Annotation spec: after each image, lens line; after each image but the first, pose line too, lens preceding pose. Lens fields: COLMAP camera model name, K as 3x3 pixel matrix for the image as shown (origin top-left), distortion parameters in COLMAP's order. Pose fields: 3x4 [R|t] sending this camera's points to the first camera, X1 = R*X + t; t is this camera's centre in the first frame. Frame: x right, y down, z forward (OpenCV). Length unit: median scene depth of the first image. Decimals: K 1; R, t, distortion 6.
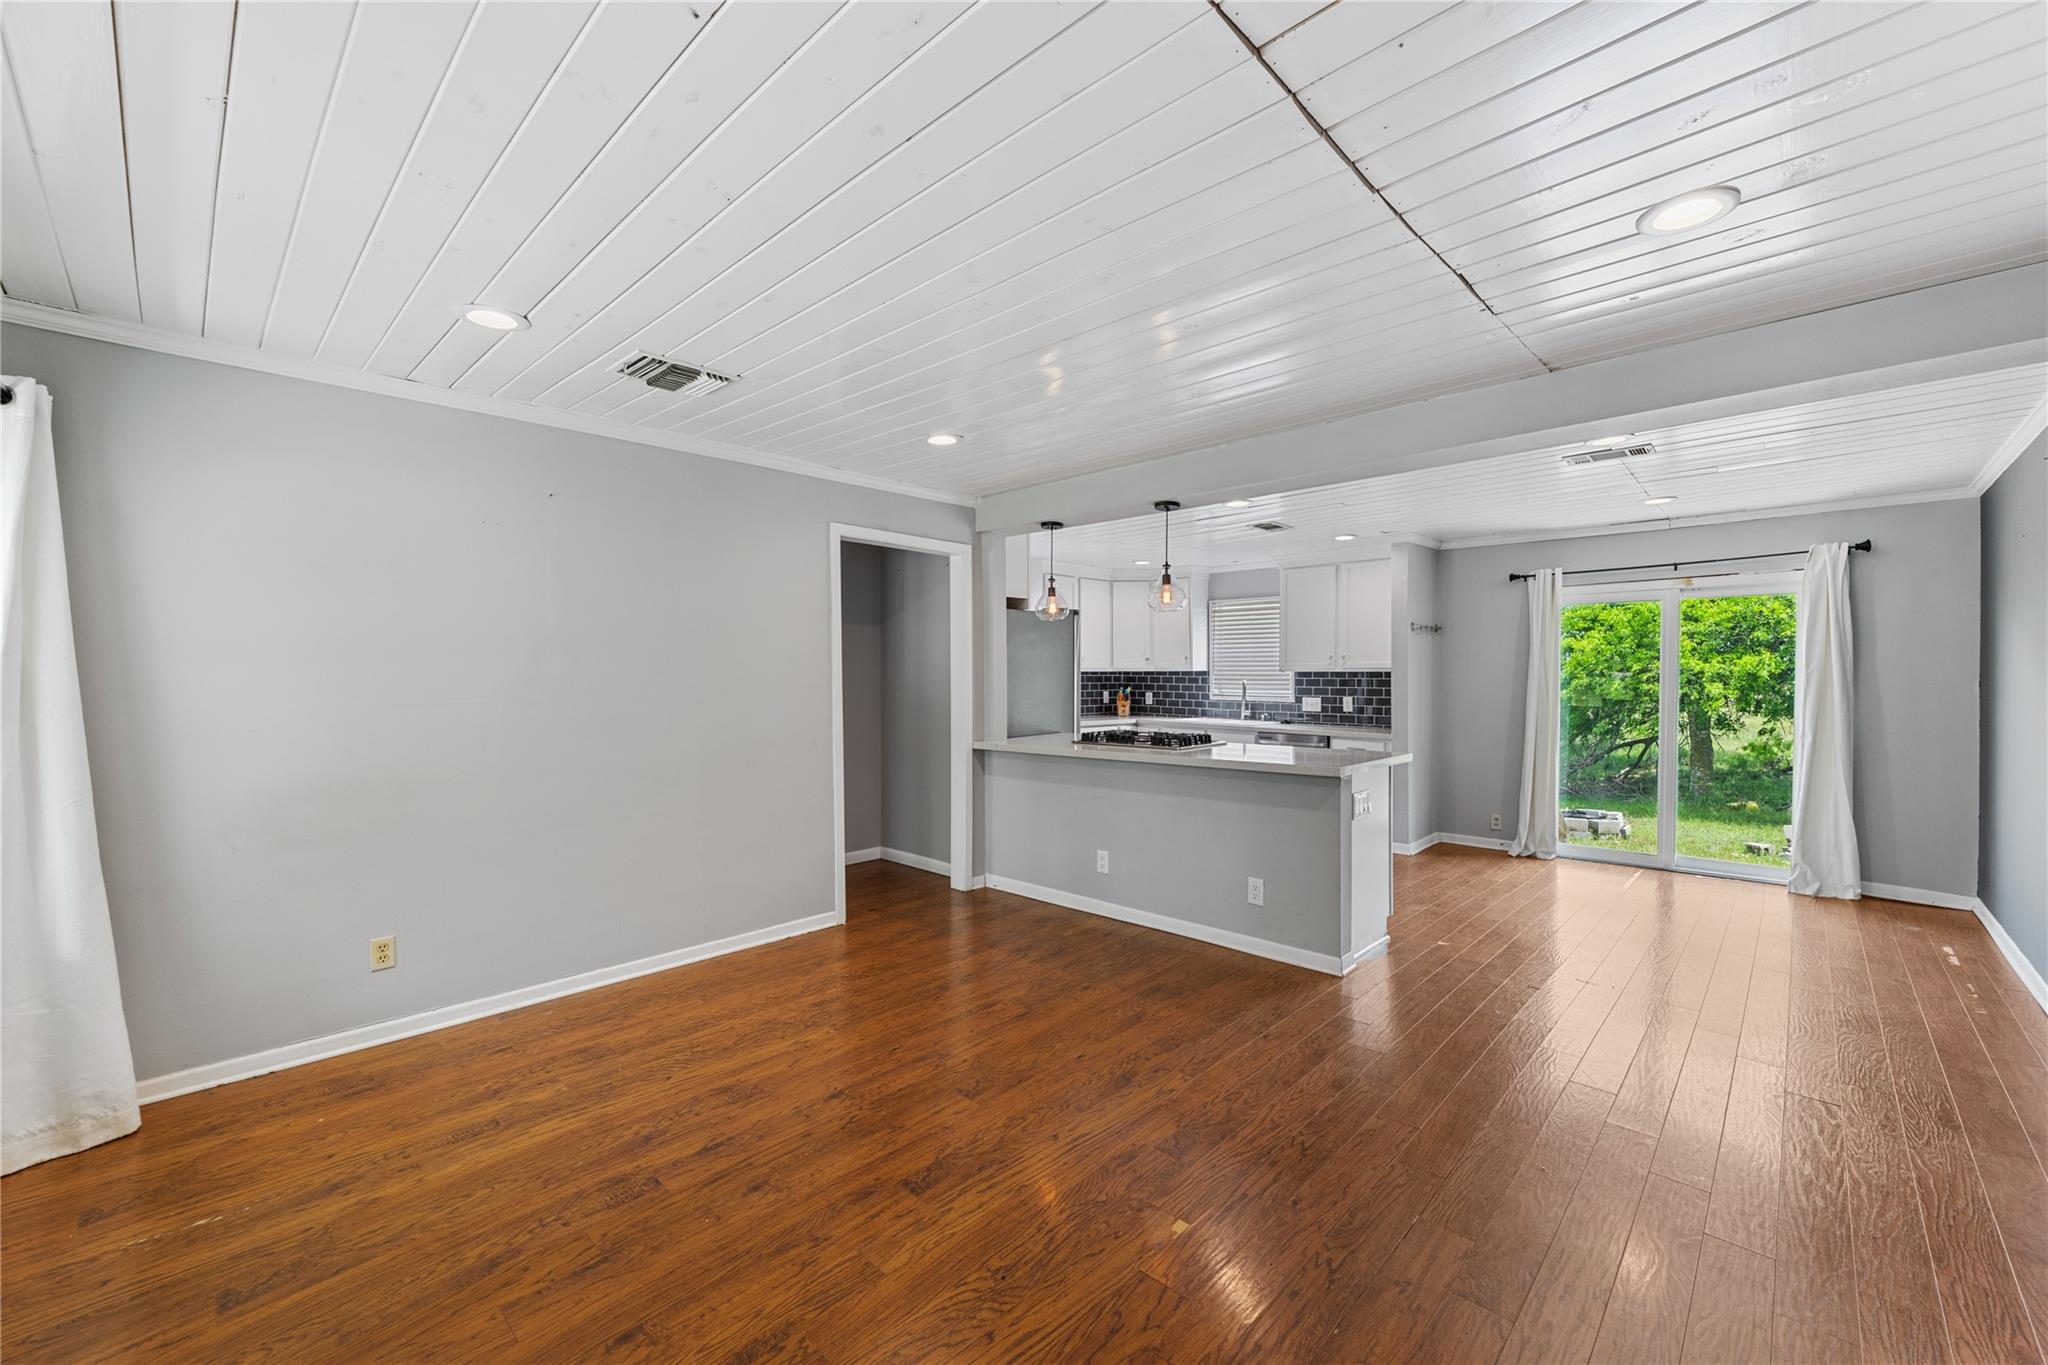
lens RADIAL K [[813.7, 0, 1014.9], [0, 813.7, 686.7], [0, 0, 1]] dist [-0.008833, 0.000435]
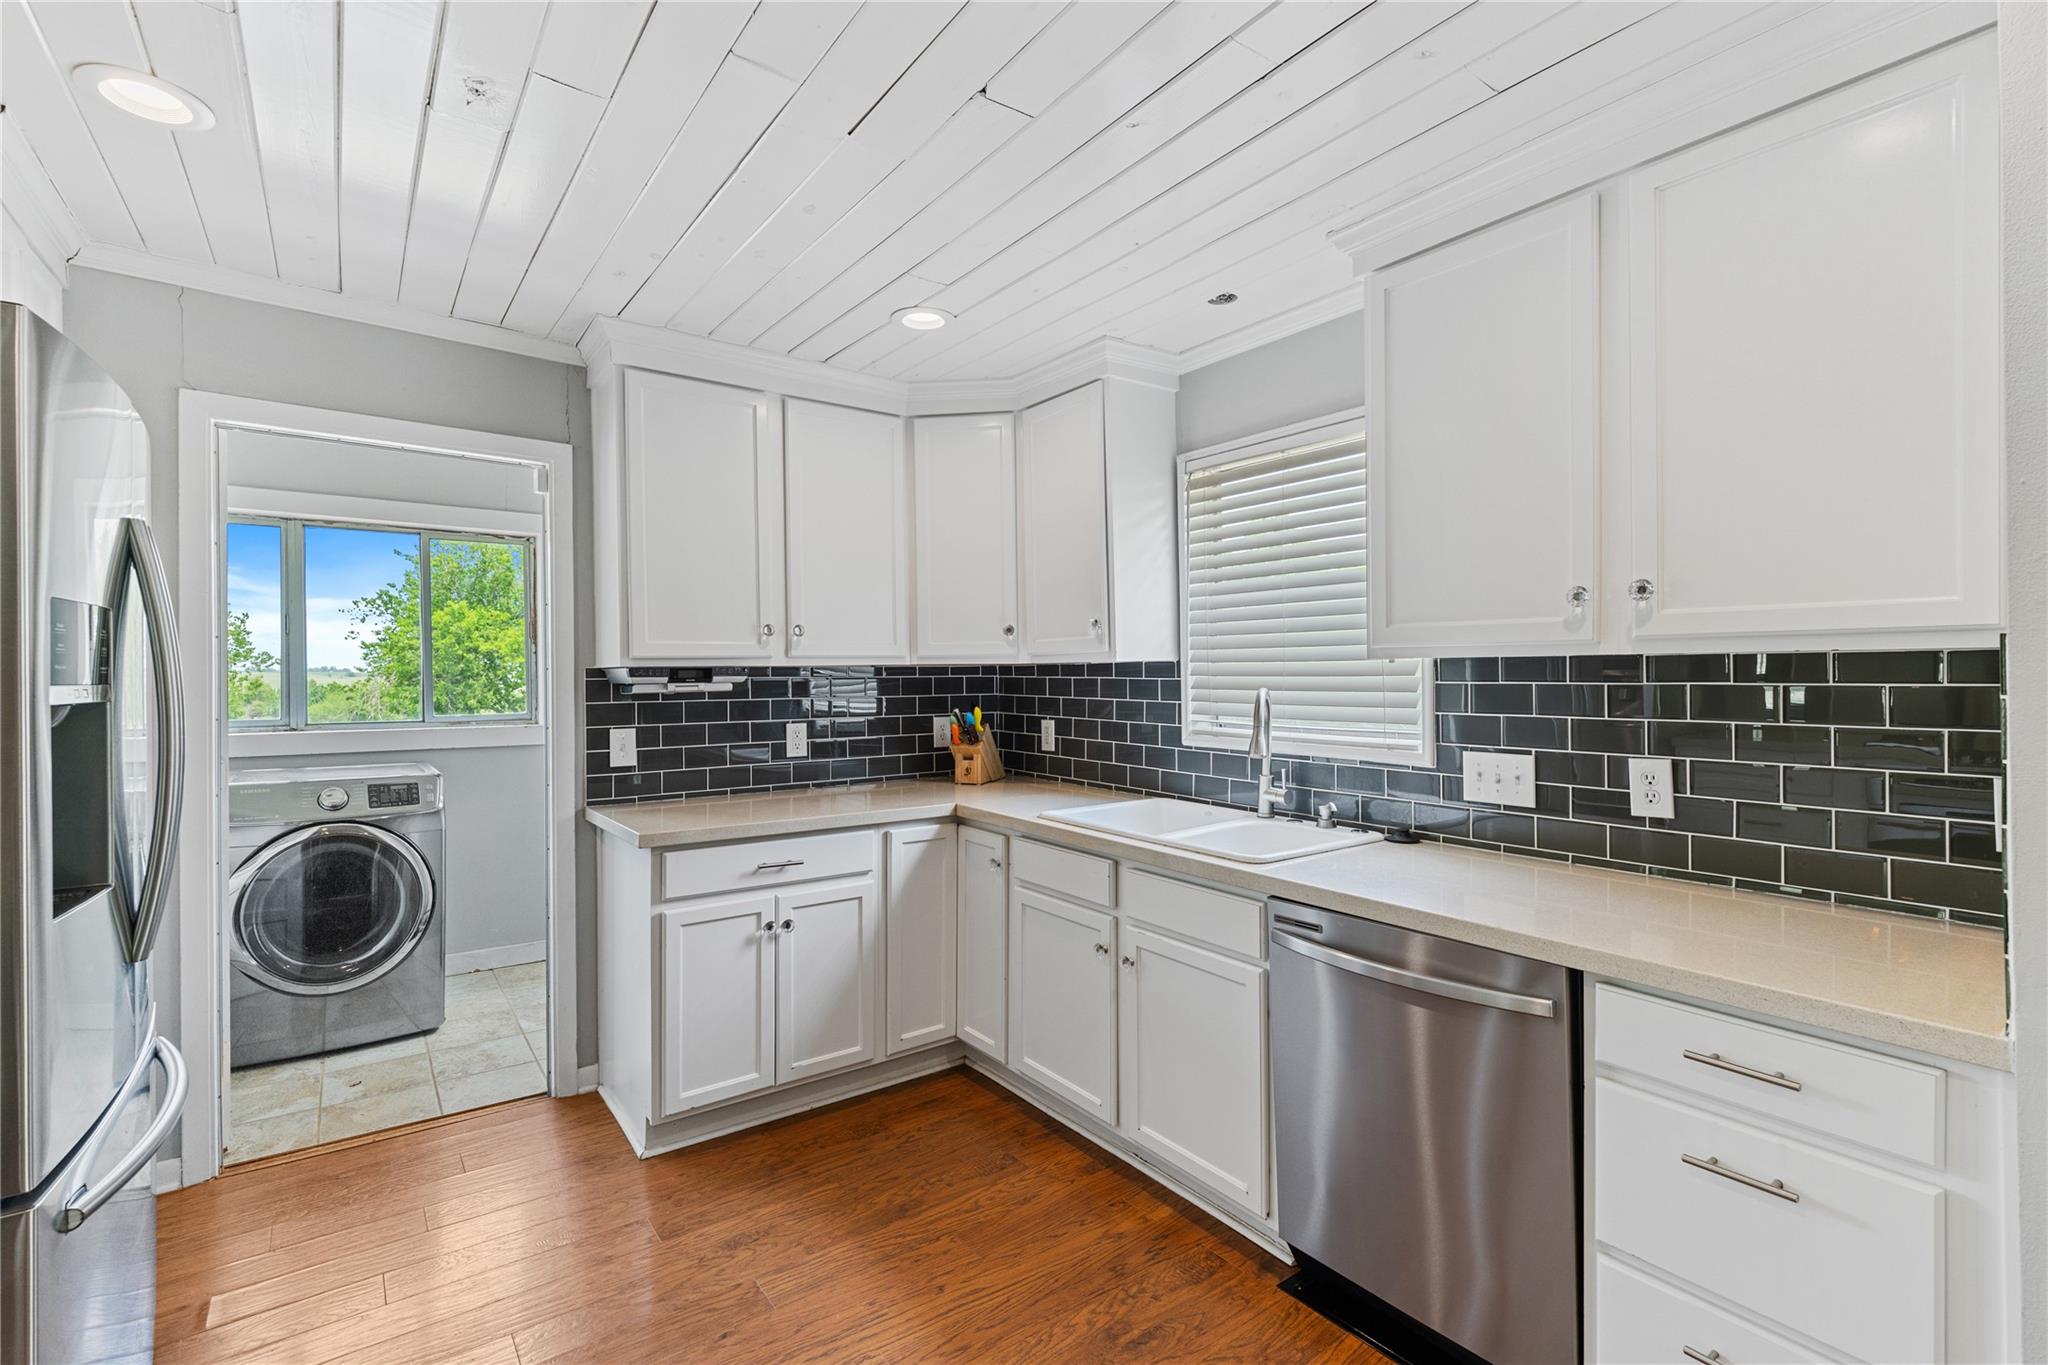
lens RADIAL K [[917.1, 0, 1008.9], [0, 917.1, 680.3], [0, 0, 1]] dist [0.003539, -0.000027]
pose [[0.984868, -0.005323, -0.173223, 0.298501], [0.003792, 0.999951, -0.009167, -0.010309], [0.173263, 0.008372, 0.984840, 0.774901]]
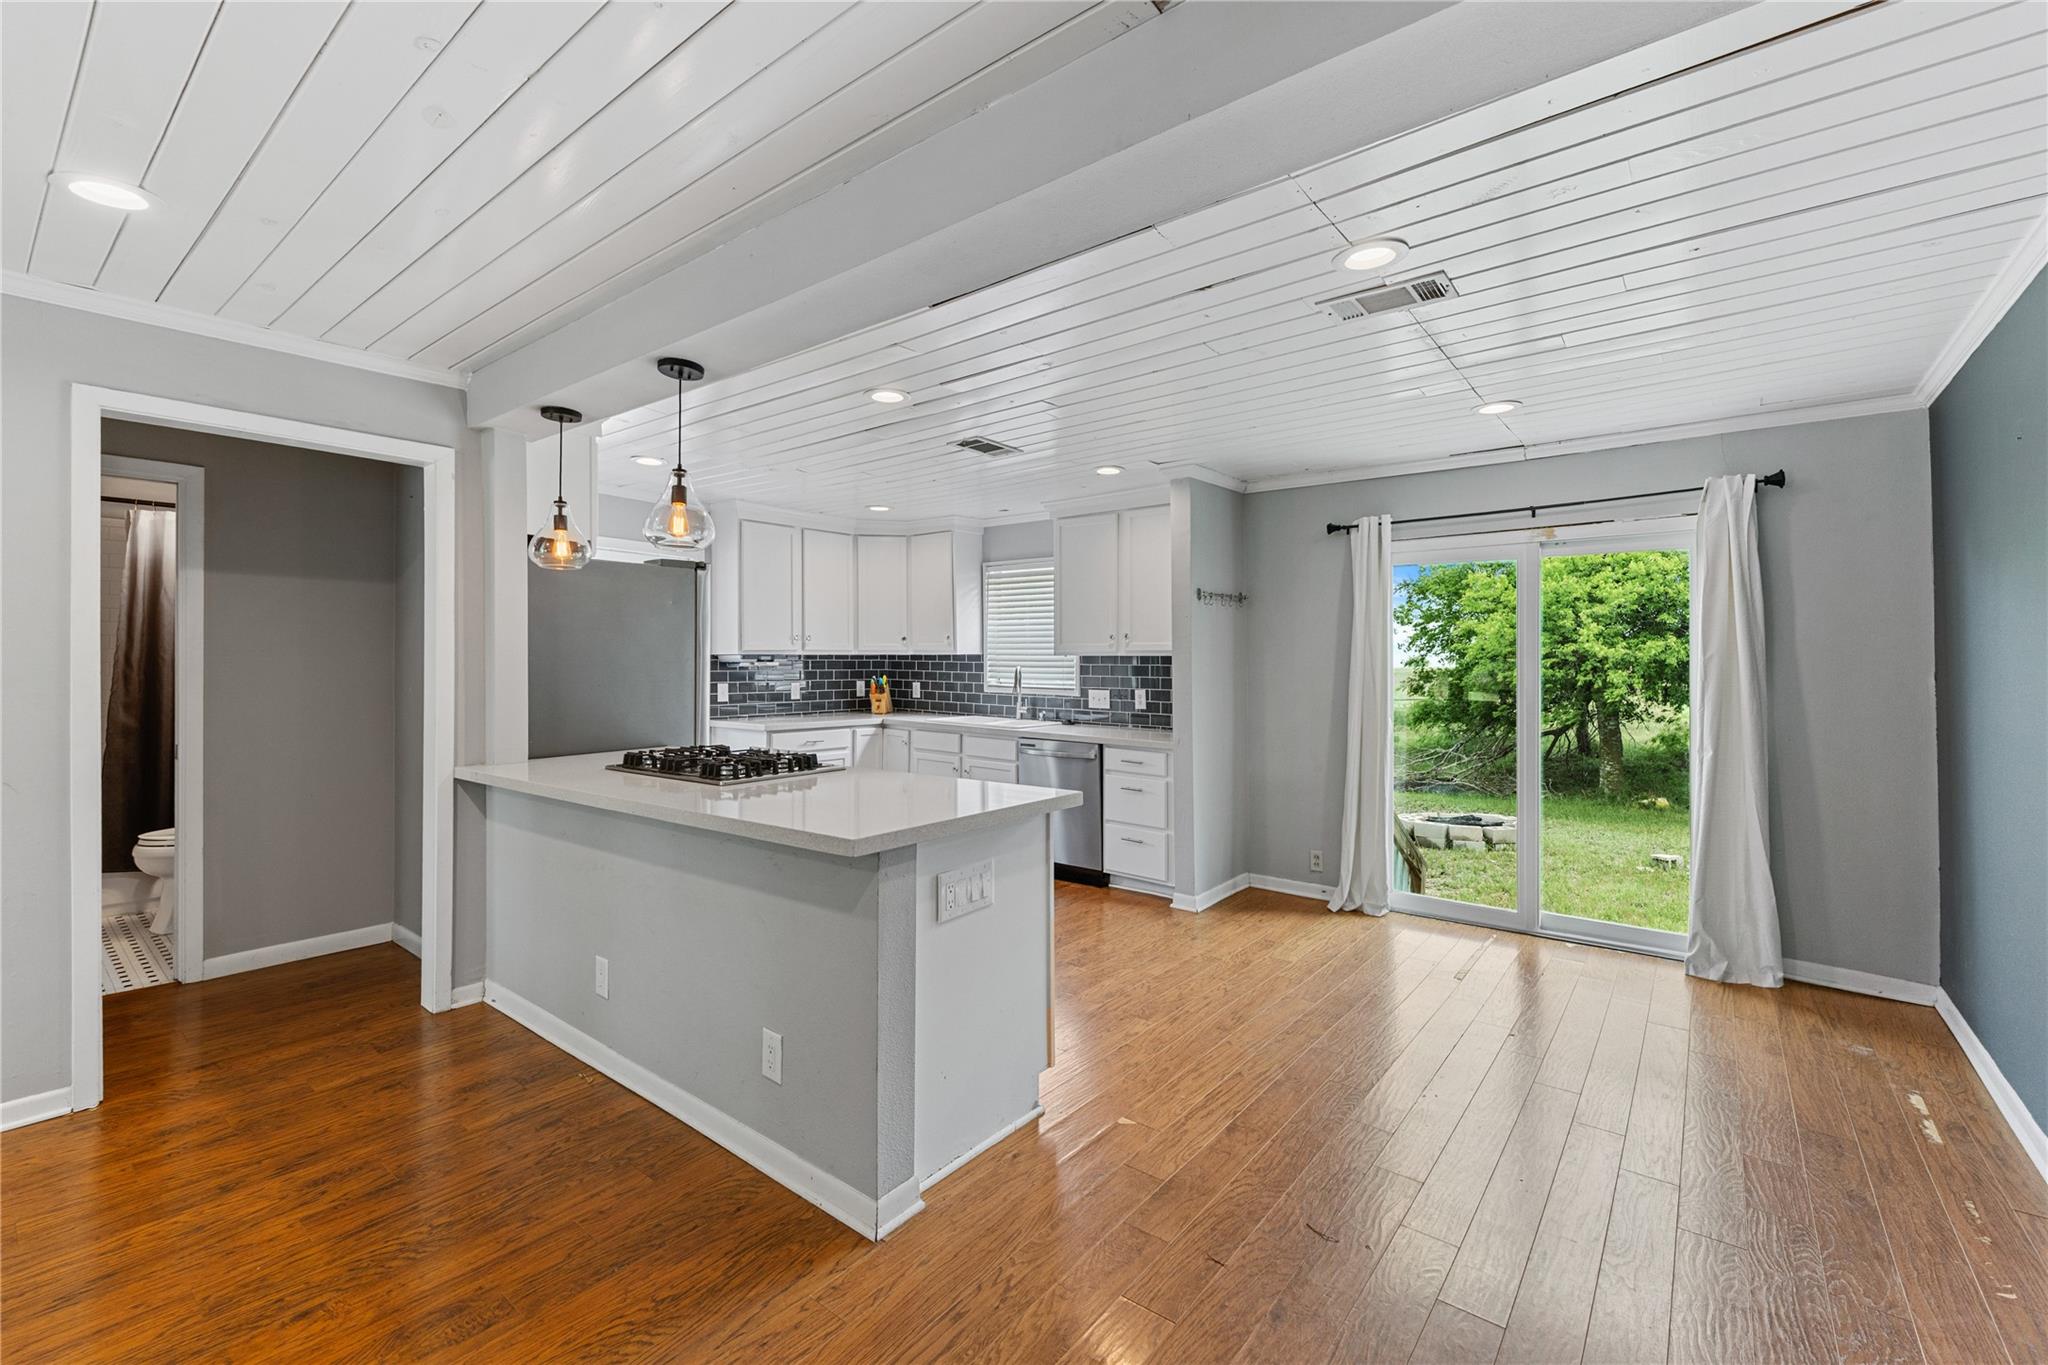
lens RADIAL K [[854.9, 0, 1025.3], [0, 854.9, 648.9], [0, 0, 1]] dist [0.005281, -0.003656]
pose [[0.995321, 0.004219, 0.096535, 0.255144], [-0.001634, 0.999638, -0.026850, -0.003957], [-0.096613, 0.026566, 0.994967, 0.250094]]
